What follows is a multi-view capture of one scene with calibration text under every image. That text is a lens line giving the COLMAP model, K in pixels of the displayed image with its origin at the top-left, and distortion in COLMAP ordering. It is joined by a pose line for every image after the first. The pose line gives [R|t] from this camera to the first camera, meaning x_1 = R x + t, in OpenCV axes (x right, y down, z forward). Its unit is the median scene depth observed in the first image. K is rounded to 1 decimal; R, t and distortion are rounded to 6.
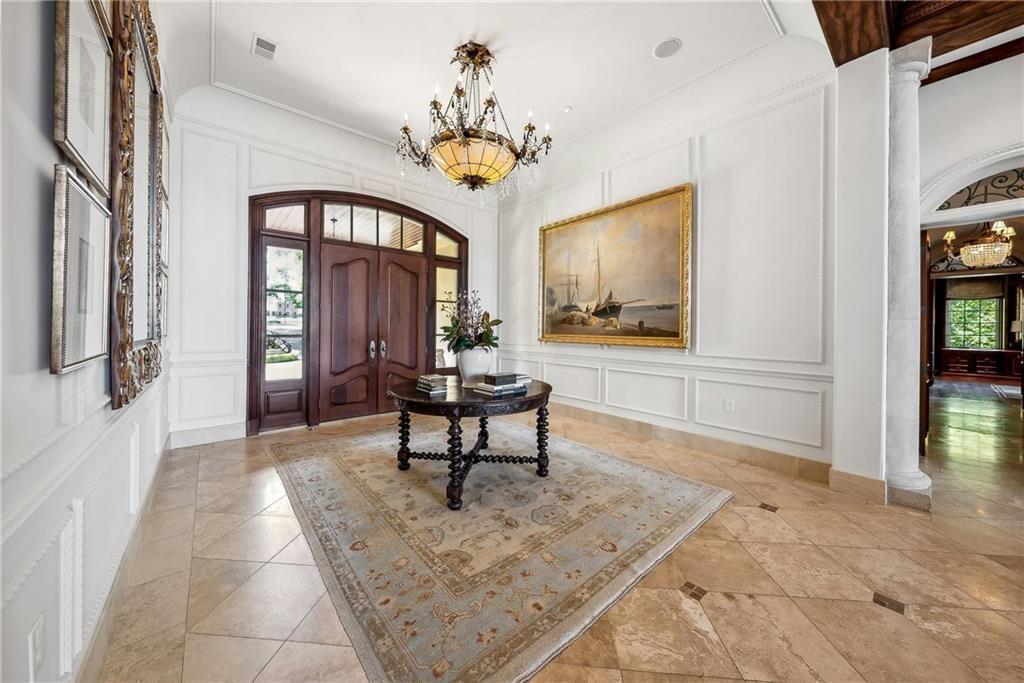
lens RADIAL K [[353.5, 0, 512.3], [0, 353.5, 323.0], [0, 0, 1]] dist [0.000492, 0.000068]
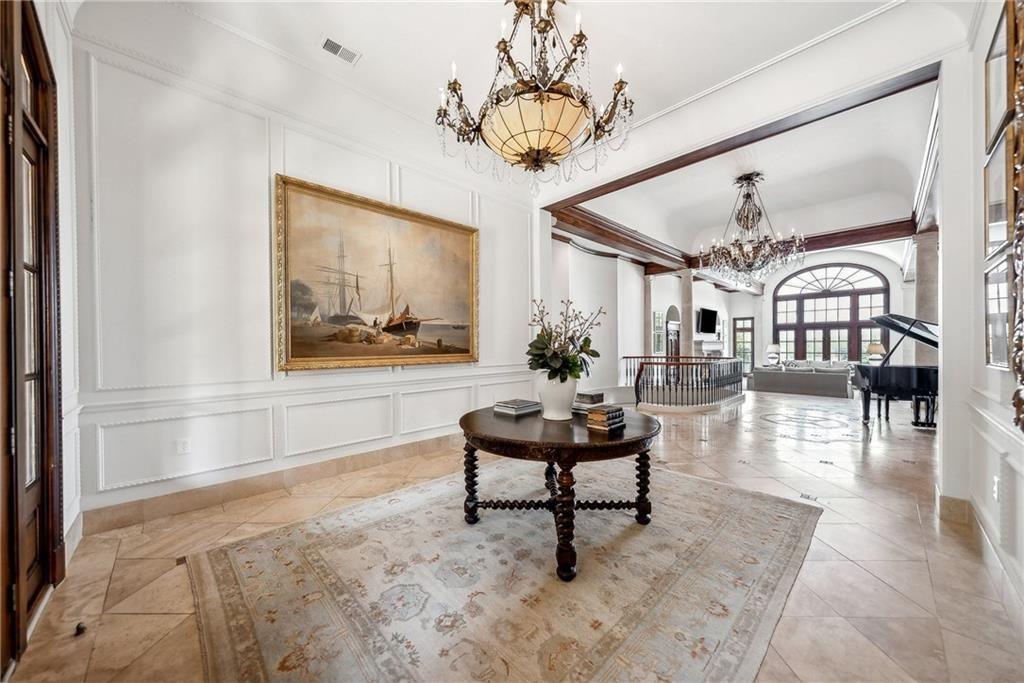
lens RADIAL K [[359.1, 0, 515.2], [0, 359.1, 341.8], [0, 0, 1]] dist [-0.001402, 0.000082]
pose [[-0.062560, 0.001031, 0.998041, -0.656297], [-0.006185, 0.999980, -0.001421, 0.002230], [-0.998022, -0.006262, -0.062553, 0.801854]]
